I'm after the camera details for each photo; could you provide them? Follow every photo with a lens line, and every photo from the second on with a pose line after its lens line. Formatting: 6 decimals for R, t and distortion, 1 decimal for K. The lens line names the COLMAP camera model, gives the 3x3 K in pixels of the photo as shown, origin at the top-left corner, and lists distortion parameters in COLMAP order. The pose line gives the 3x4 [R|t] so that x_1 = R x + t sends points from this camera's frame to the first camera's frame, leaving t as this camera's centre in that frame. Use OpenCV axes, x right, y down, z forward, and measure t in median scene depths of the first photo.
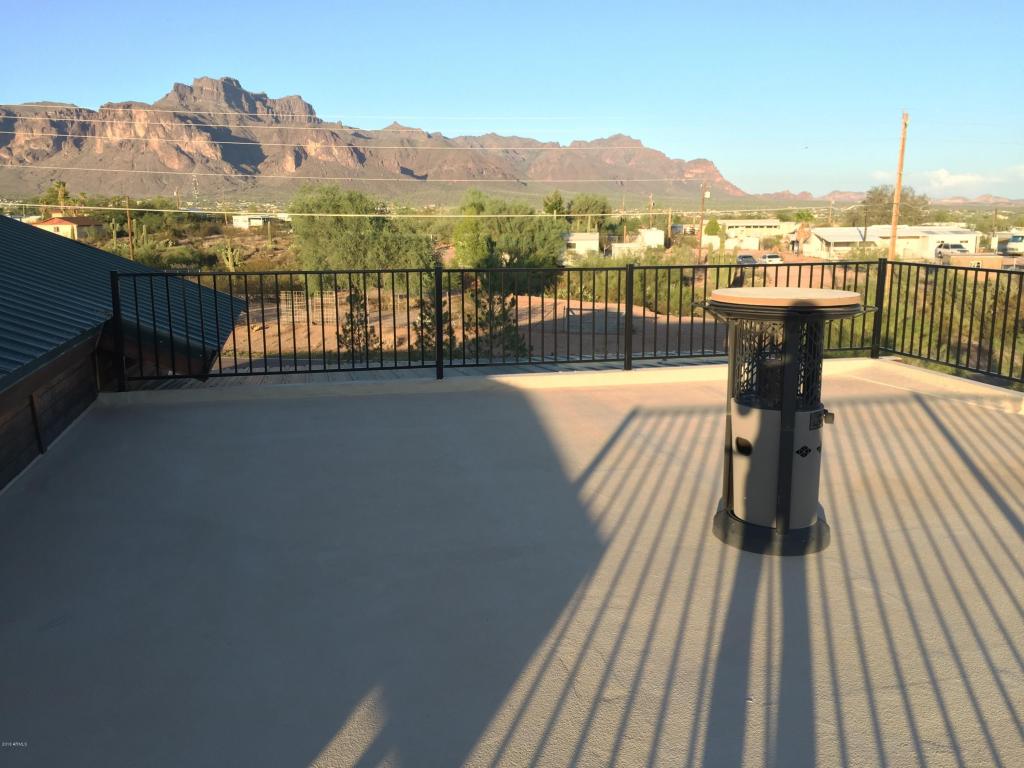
lens RADIAL K [[874.3, 0, 511.9], [0, 874.3, 378.8], [0, 0, 1]] dist [0.087547, -0.122062]
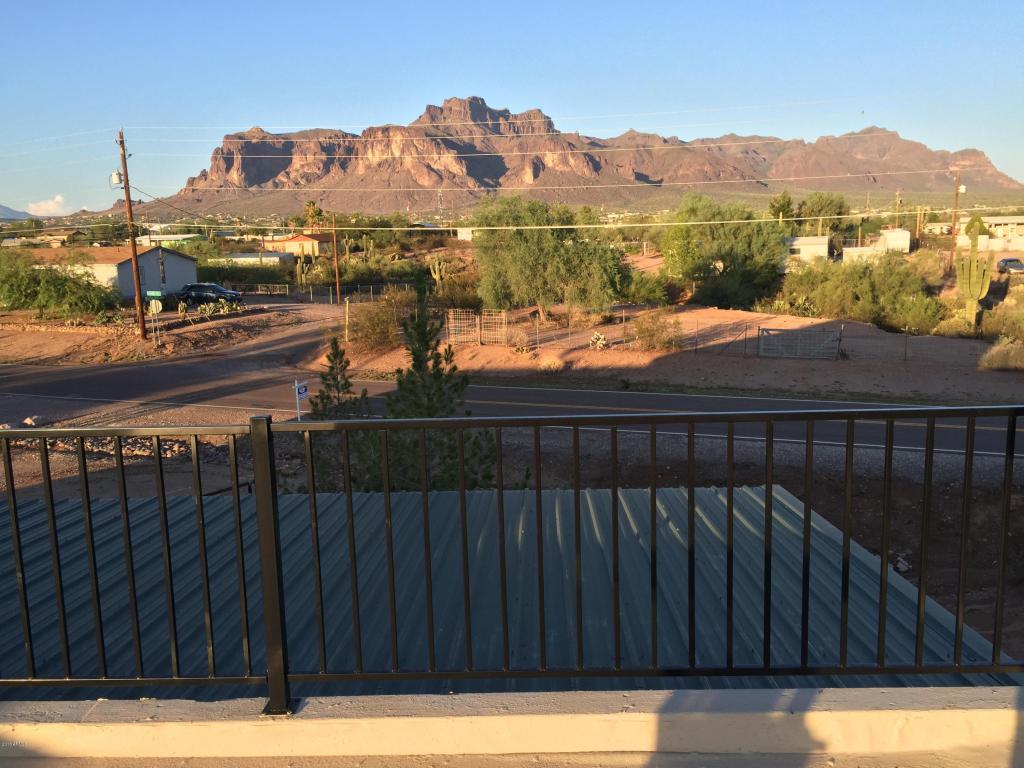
lens RADIAL K [[872.8, 0, 512.3], [0, 872.8, 382.2], [0, 0, 1]] dist [0.081328, -0.109654]
pose [[0.966094, 0.020224, -0.257397, 0.021840], [-0.021005, 0.999779, -0.000284, -0.010174], [0.257335, 0.005681, 0.966306, 0.047887]]
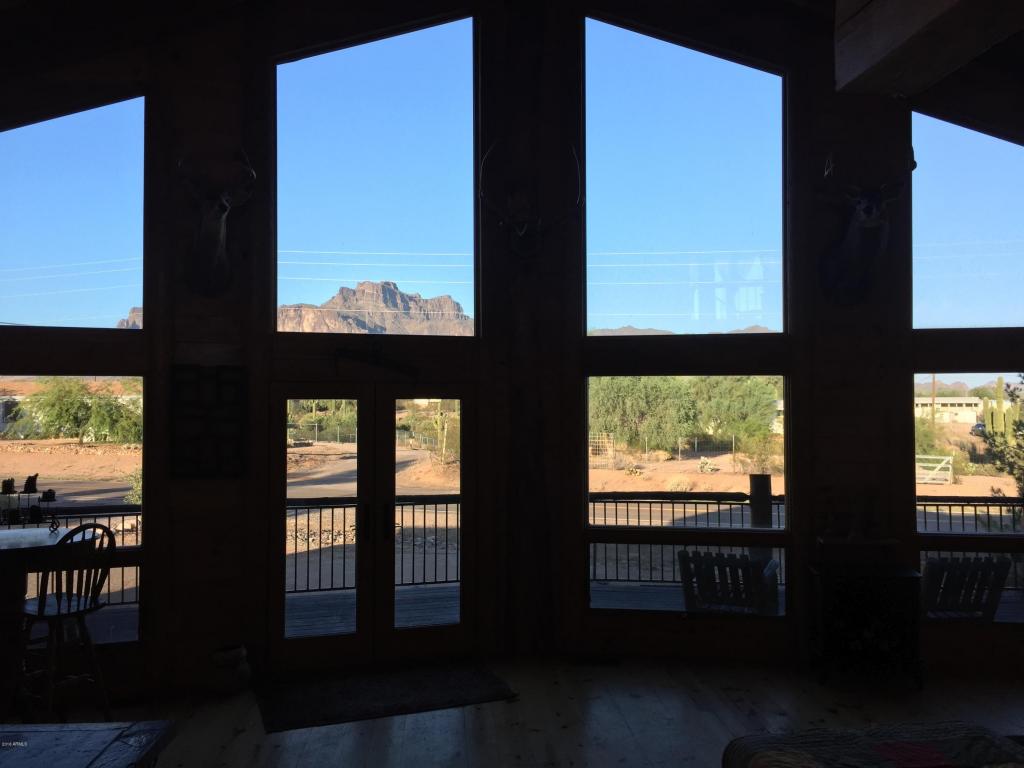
lens RADIAL K [[872.8, 0, 512.3], [0, 872.8, 382.2], [0, 0, 1]] dist [0.081328, -0.109654]
pose [[0.988168, -0.000939, -0.153374, -0.073592], [-0.030881, 0.978284, -0.204955, 0.019506], [0.150236, 0.207266, 0.966680, 0.028970]]
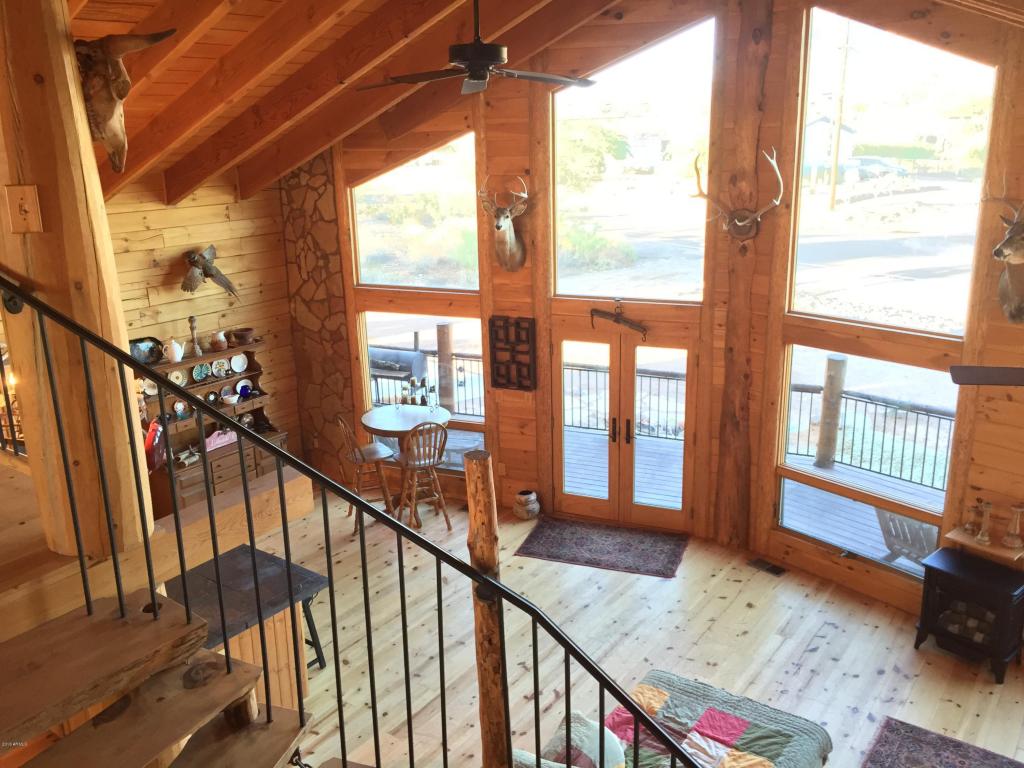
lens RADIAL K [[872.8, 0, 512.3], [0, 872.8, 382.2], [0, 0, 1]] dist [0.081328, -0.109654]
pose [[0.642749, 0.204431, -0.738296, -0.039795], [-0.117989, 0.978655, 0.168265, 0.000662], [0.756936, -0.021041, 0.653150, 0.025097]]
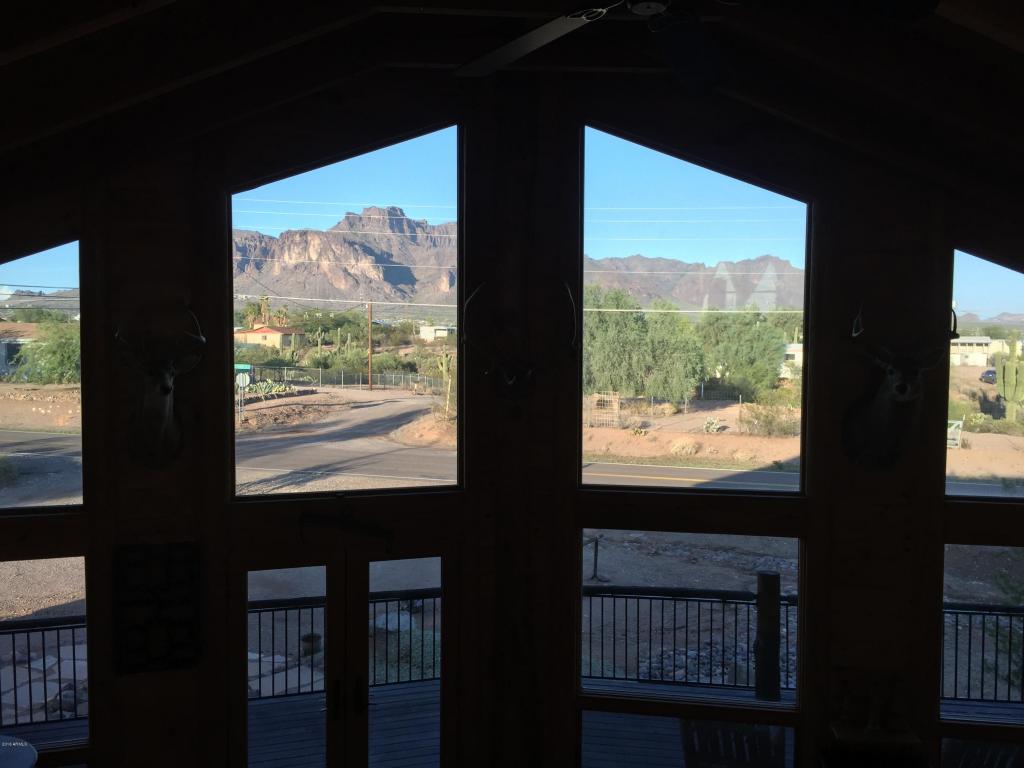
lens RADIAL K [[872.8, 0, 512.3], [0, 872.8, 382.2], [0, 0, 1]] dist [0.081328, -0.109654]
pose [[0.986823, 0.021151, -0.160417, -0.073435], [-0.041433, 0.991396, -0.124166, 0.004736], [0.156410, 0.129177, 0.979208, 0.032456]]
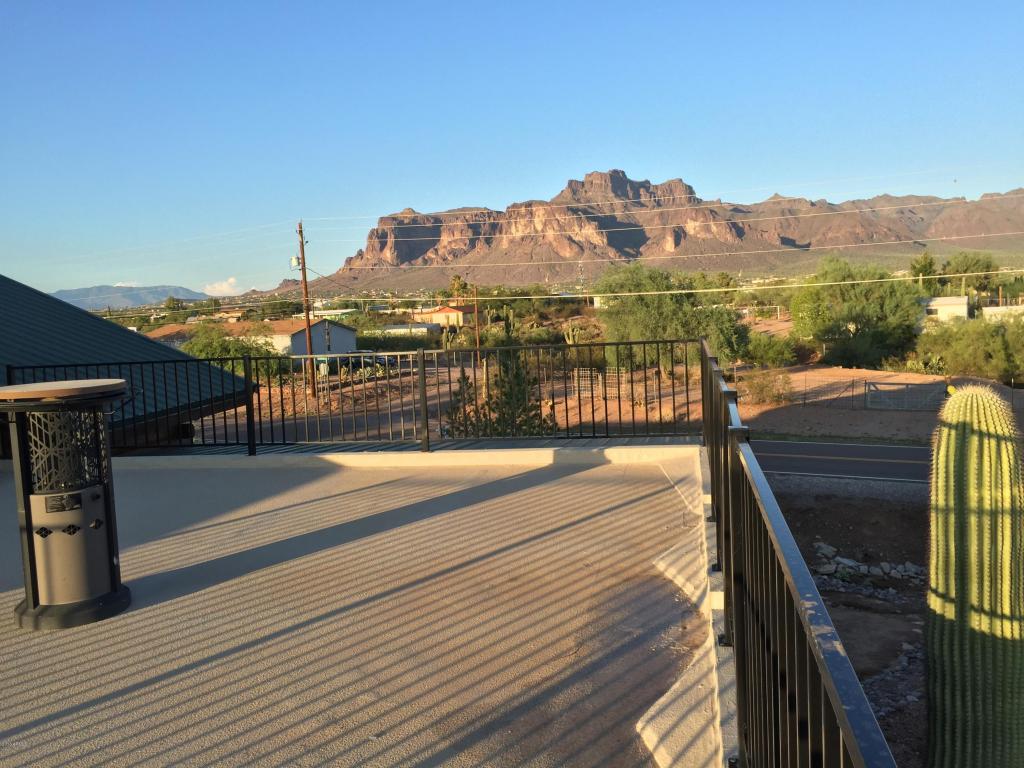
lens RADIAL K [[872.8, 0, 512.3], [0, 872.8, 382.2], [0, 0, 1]] dist [0.081328, -0.109654]
pose [[0.912351, -0.006567, -0.409357, 0.044904], [-0.026229, 0.996880, -0.074449, -0.001259], [0.408568, 0.078660, 0.909332, 0.007981]]
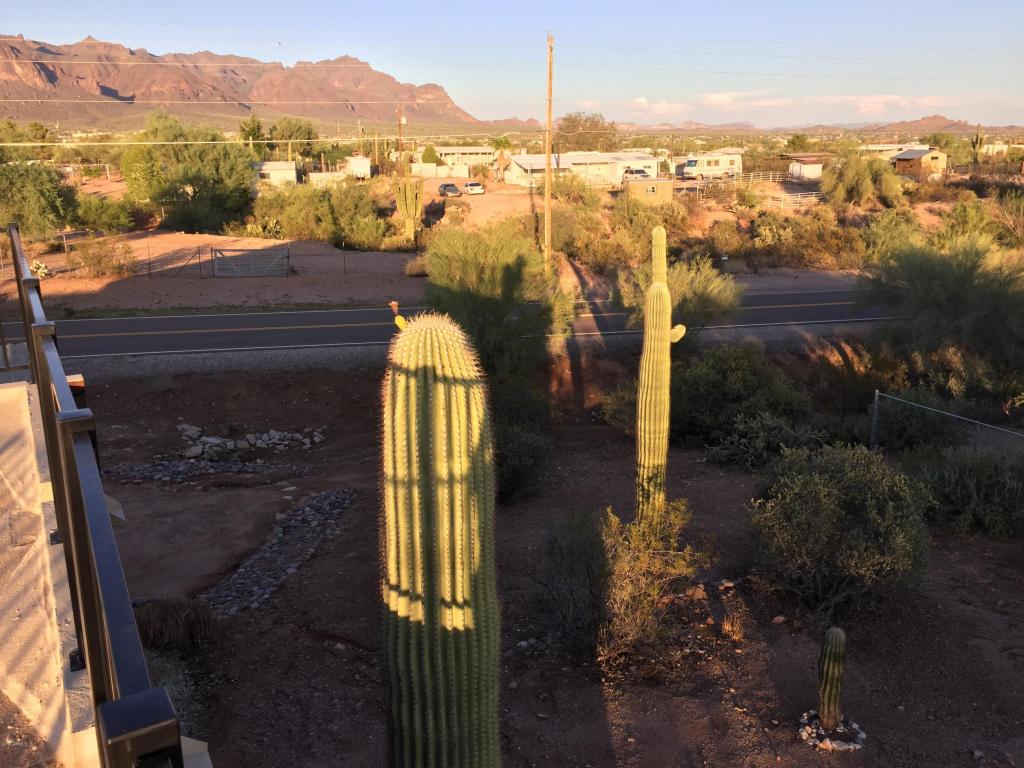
lens RADIAL K [[872.8, 0, 512.3], [0, 872.8, 382.2], [0, 0, 1]] dist [0.081328, -0.109654]
pose [[0.957464, -0.083988, 0.276059, 0.042259], [0.060792, 0.993943, 0.091548, -0.004500], [-0.282076, -0.070872, 0.956771, 0.022571]]
